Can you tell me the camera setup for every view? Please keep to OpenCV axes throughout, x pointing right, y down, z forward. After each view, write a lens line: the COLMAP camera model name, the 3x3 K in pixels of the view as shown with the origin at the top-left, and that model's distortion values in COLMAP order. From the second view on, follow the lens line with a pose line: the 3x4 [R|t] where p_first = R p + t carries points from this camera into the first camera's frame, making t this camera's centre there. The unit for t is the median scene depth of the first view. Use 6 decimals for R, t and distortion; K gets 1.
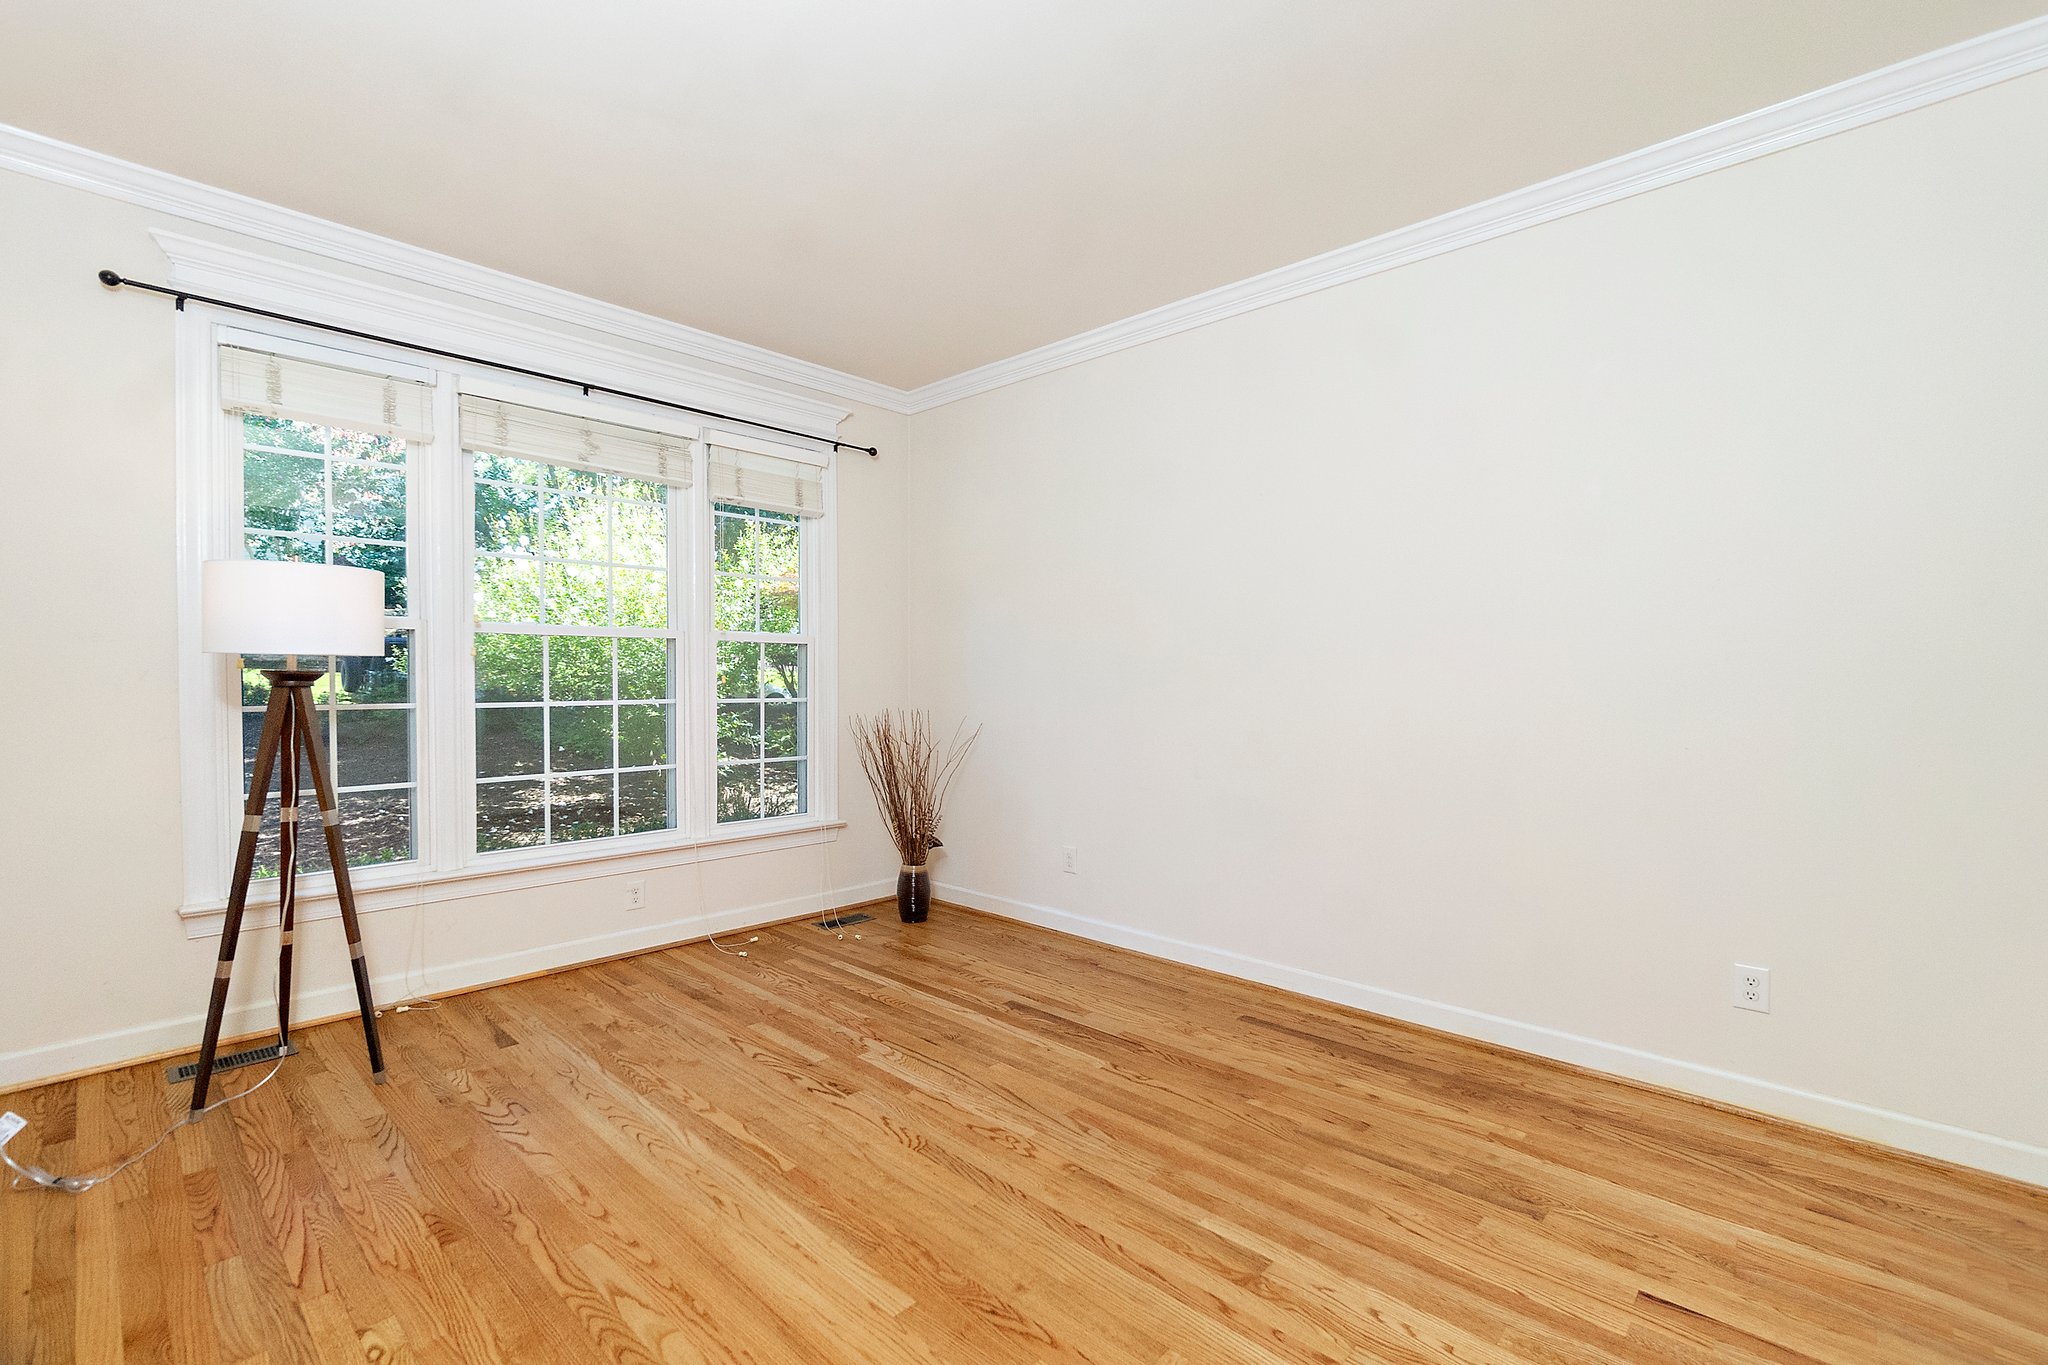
lens RADIAL K [[881.8, 0, 1024.0], [0, 881.8, 682.5], [0, 0, 1]] dist [-0.004068, 0.000382]
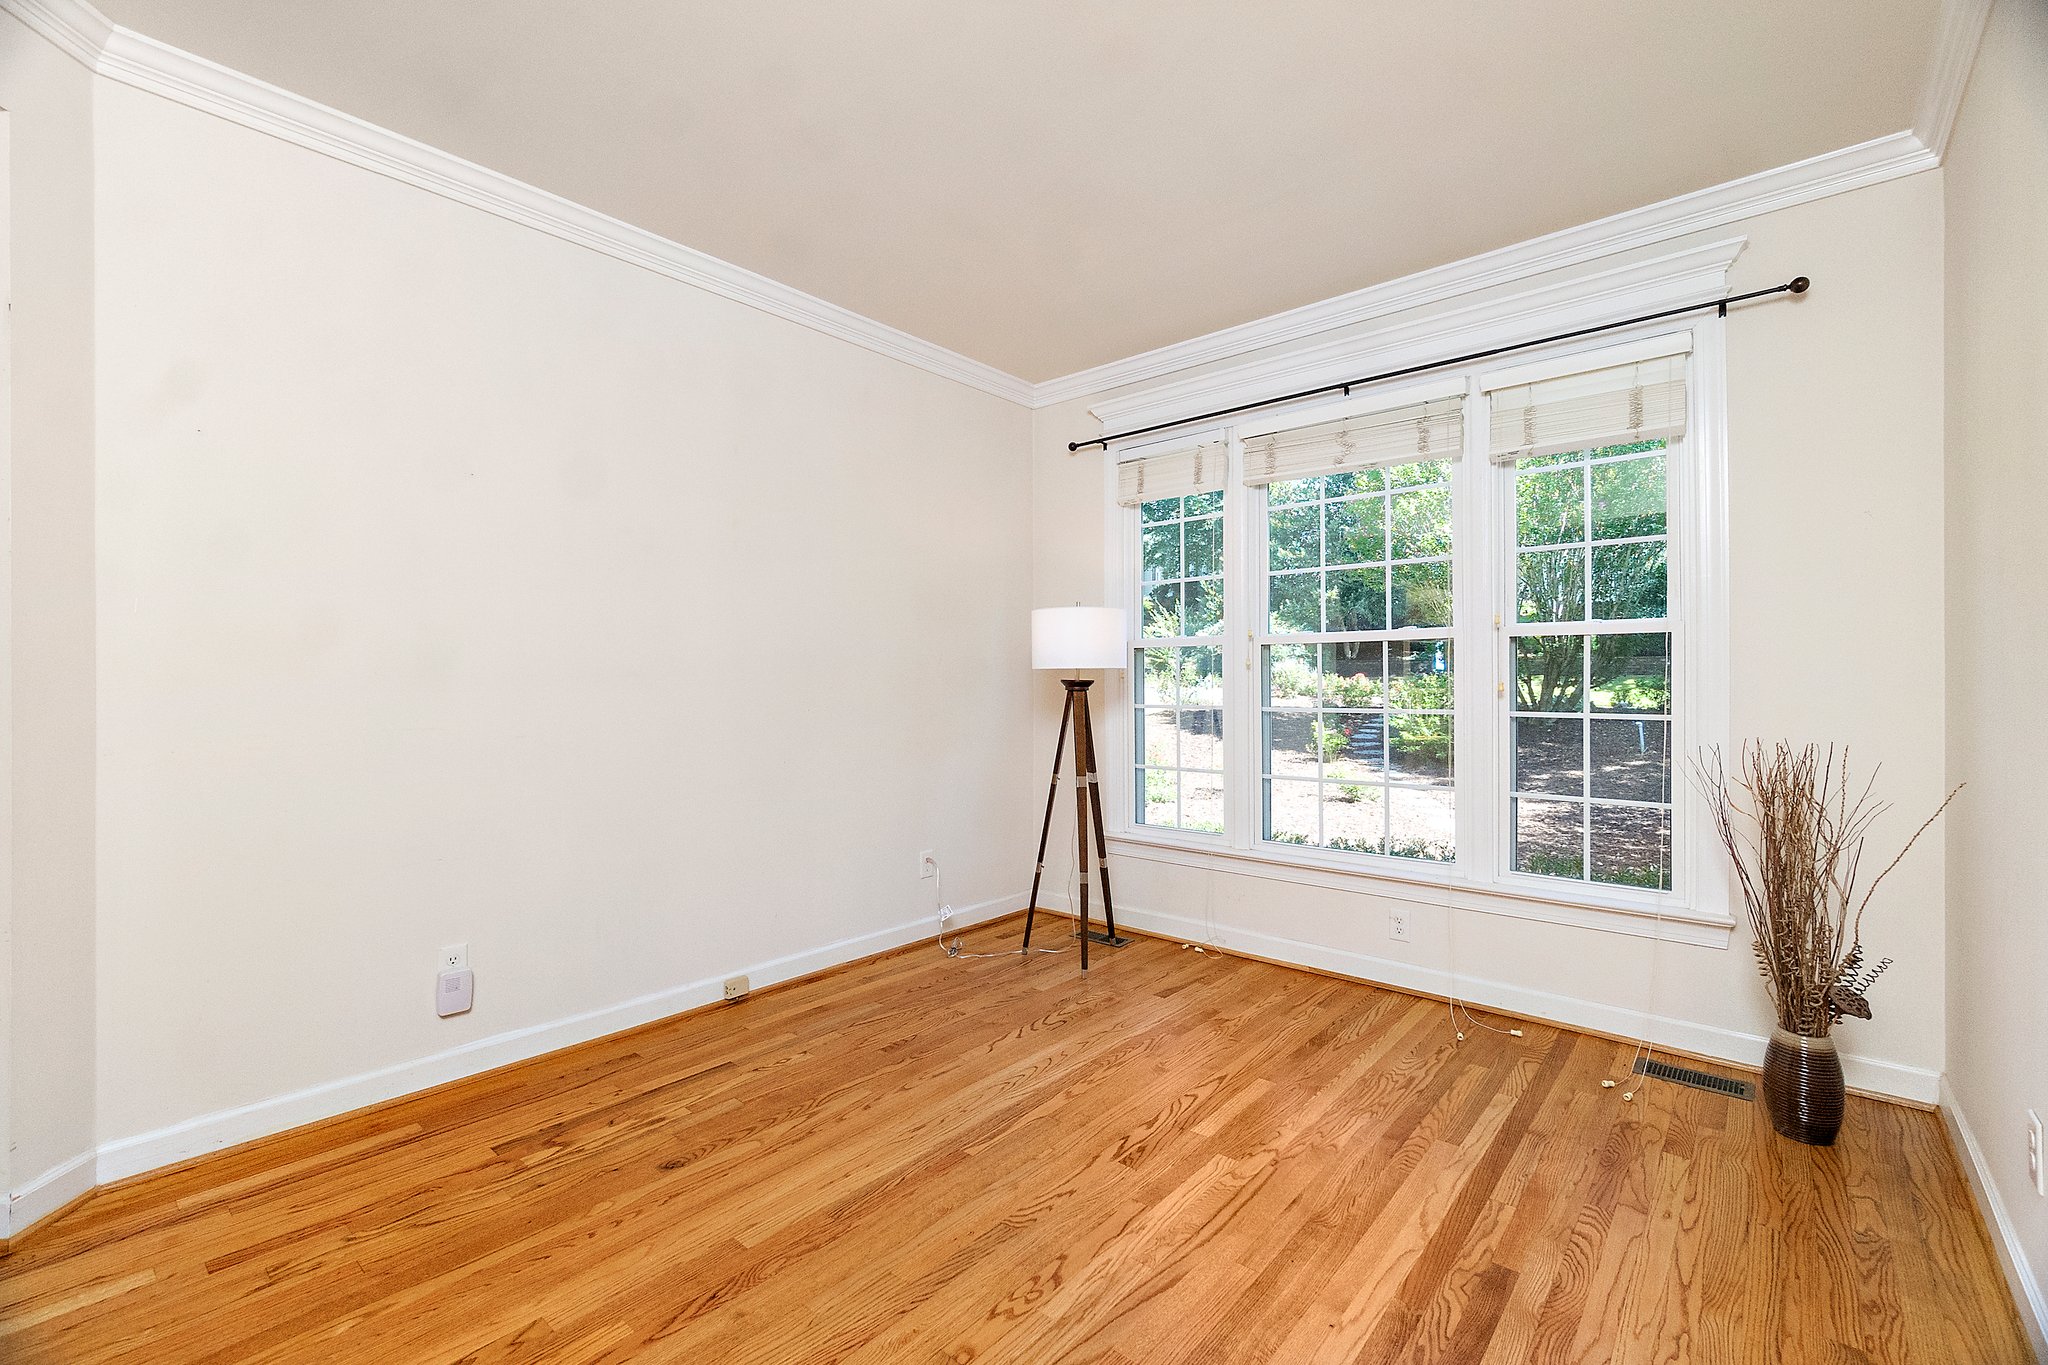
lens RADIAL K [[881.8, 0, 1024.0], [0, 881.8, 682.5], [0, 0, 1]] dist [-0.004068, 0.000382]
pose [[0.052125, -0.003553, -0.998634, 0.514411], [-0.005900, 0.999975, -0.003866, -0.001259], [0.998623, 0.006093, 0.052103, 0.662384]]
